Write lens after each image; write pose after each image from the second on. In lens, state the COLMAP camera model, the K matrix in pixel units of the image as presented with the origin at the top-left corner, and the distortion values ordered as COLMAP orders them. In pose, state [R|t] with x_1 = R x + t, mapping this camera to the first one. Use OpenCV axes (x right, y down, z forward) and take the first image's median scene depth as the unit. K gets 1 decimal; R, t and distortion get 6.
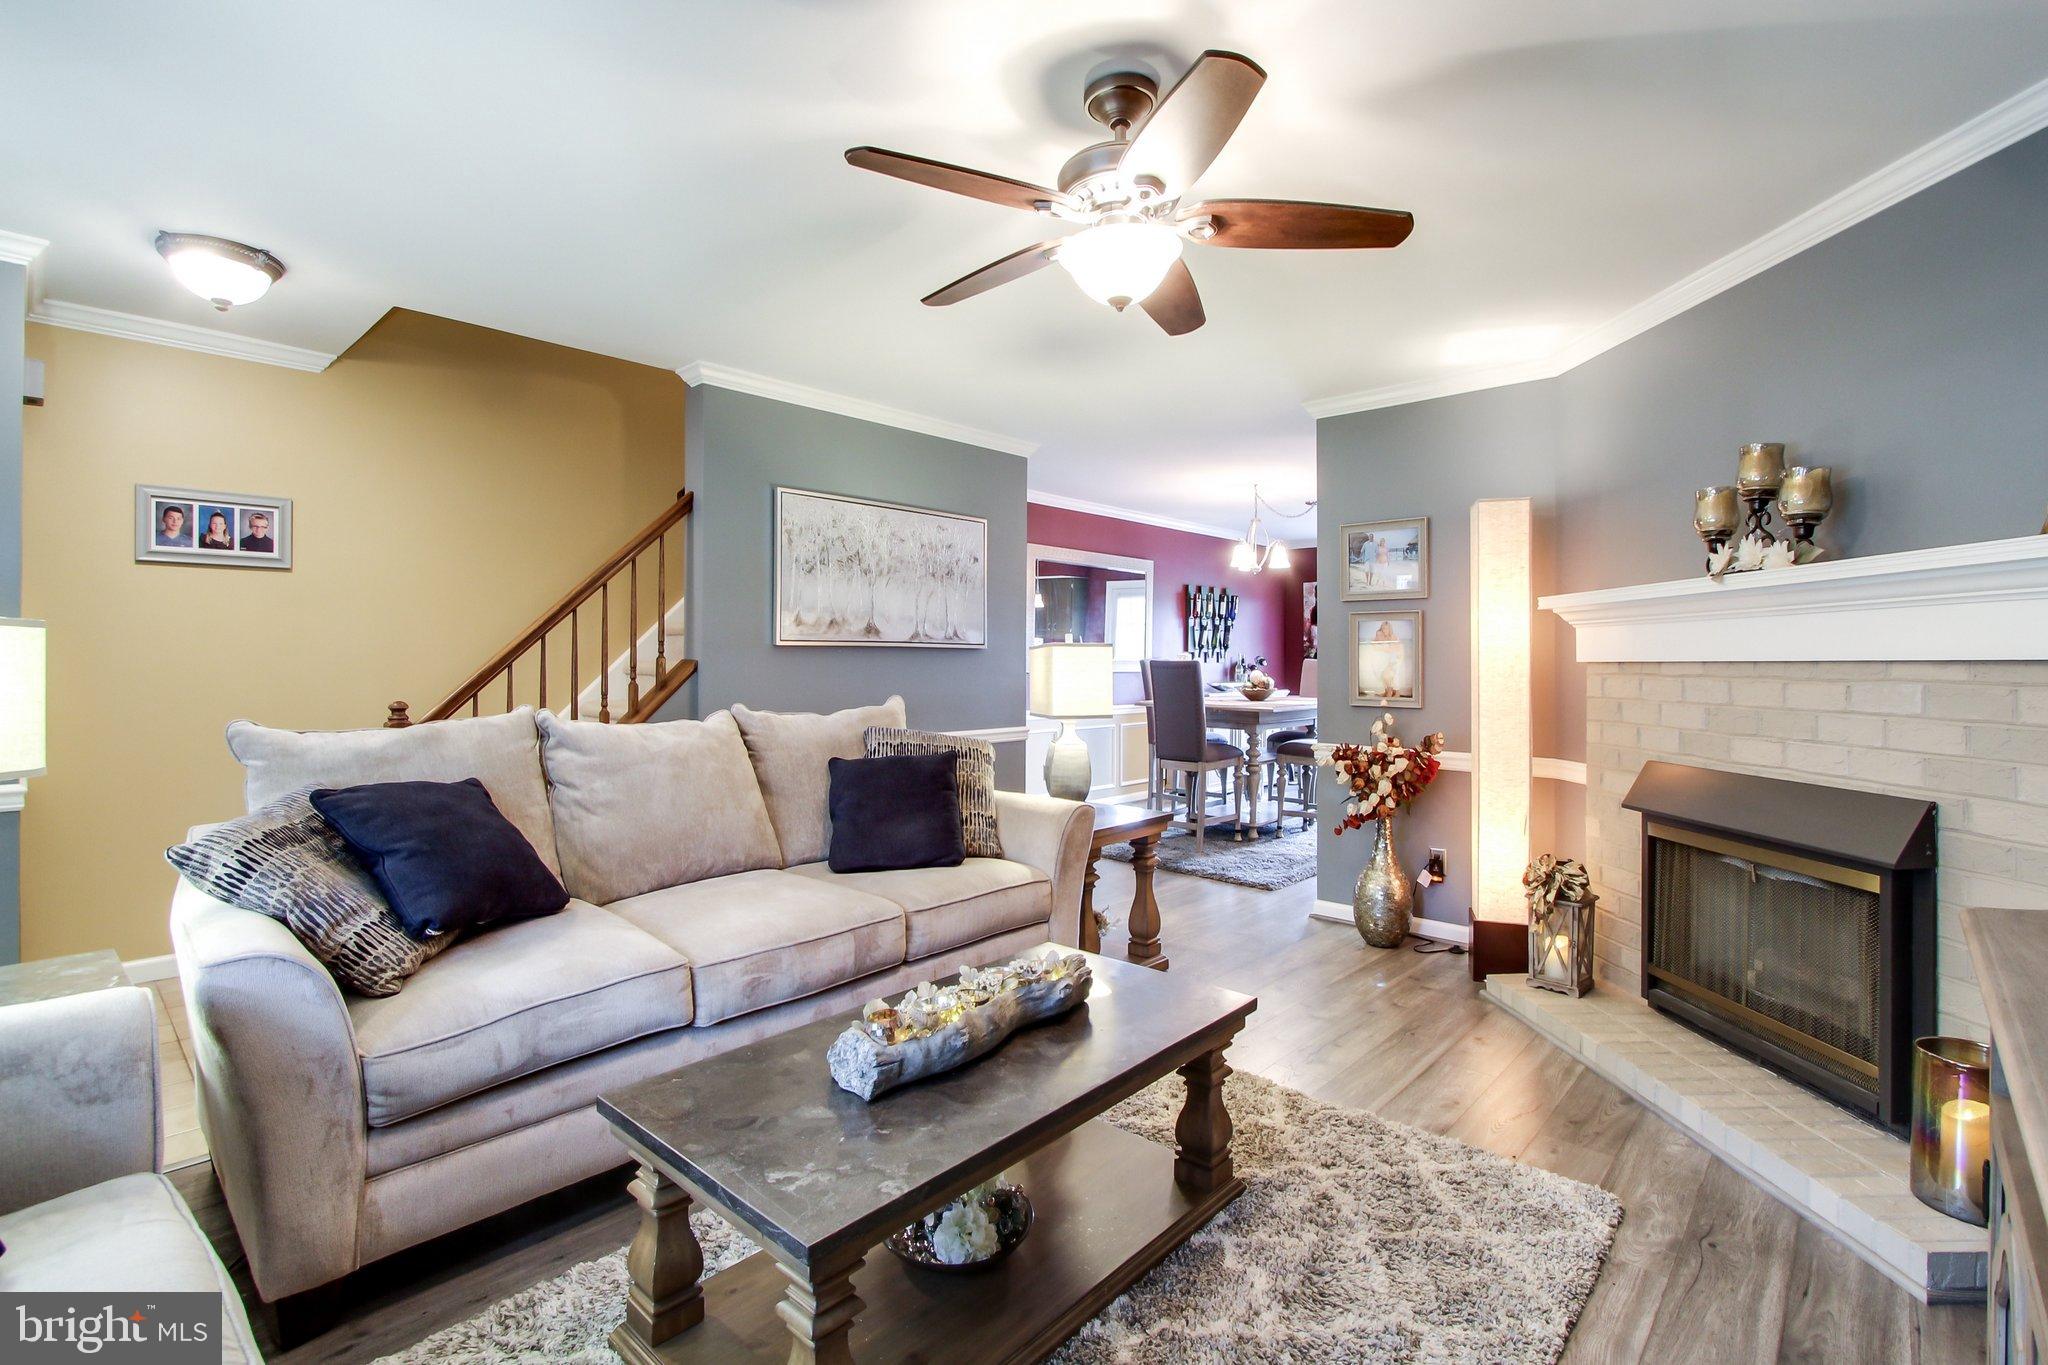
lens RADIAL K [[937.5, 0, 1060.2], [0, 937.5, 655.6], [0, 0, 1]] dist [-0.004675, 0.000025]
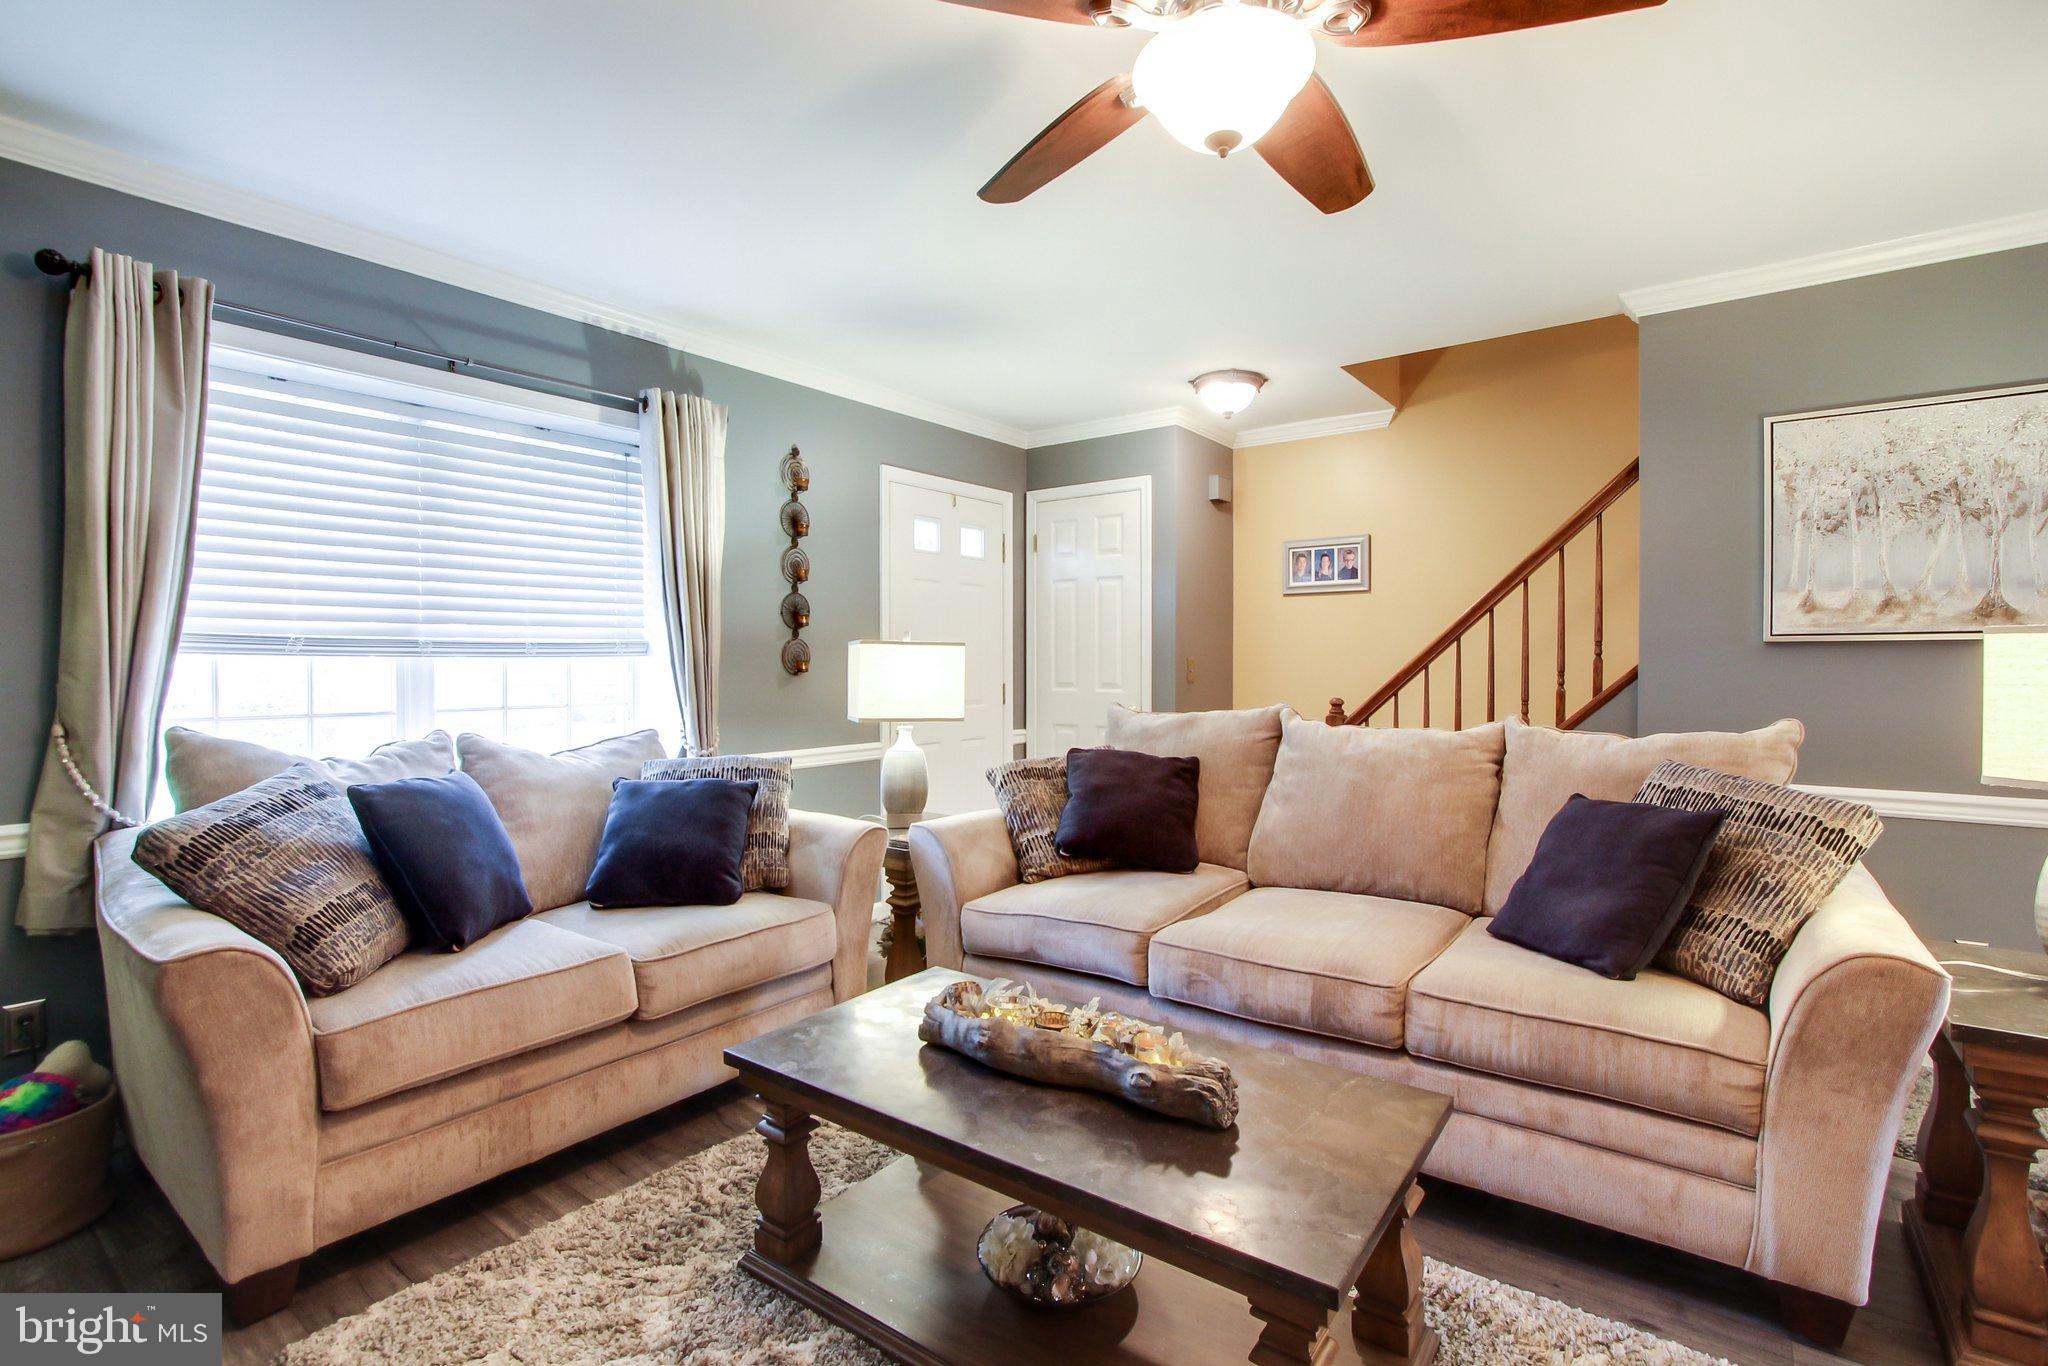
lens RADIAL K [[952.6, 0, 1027.6], [0, 952.6, 657.9], [0, 0, 1]] dist [-0.002340, -0.000529]
pose [[0.088266, -0.006451, -0.996076, 0.422481], [0.002036, 0.999978, -0.006296, 0.005319], [0.996095, -0.001473, 0.088277, 0.445854]]
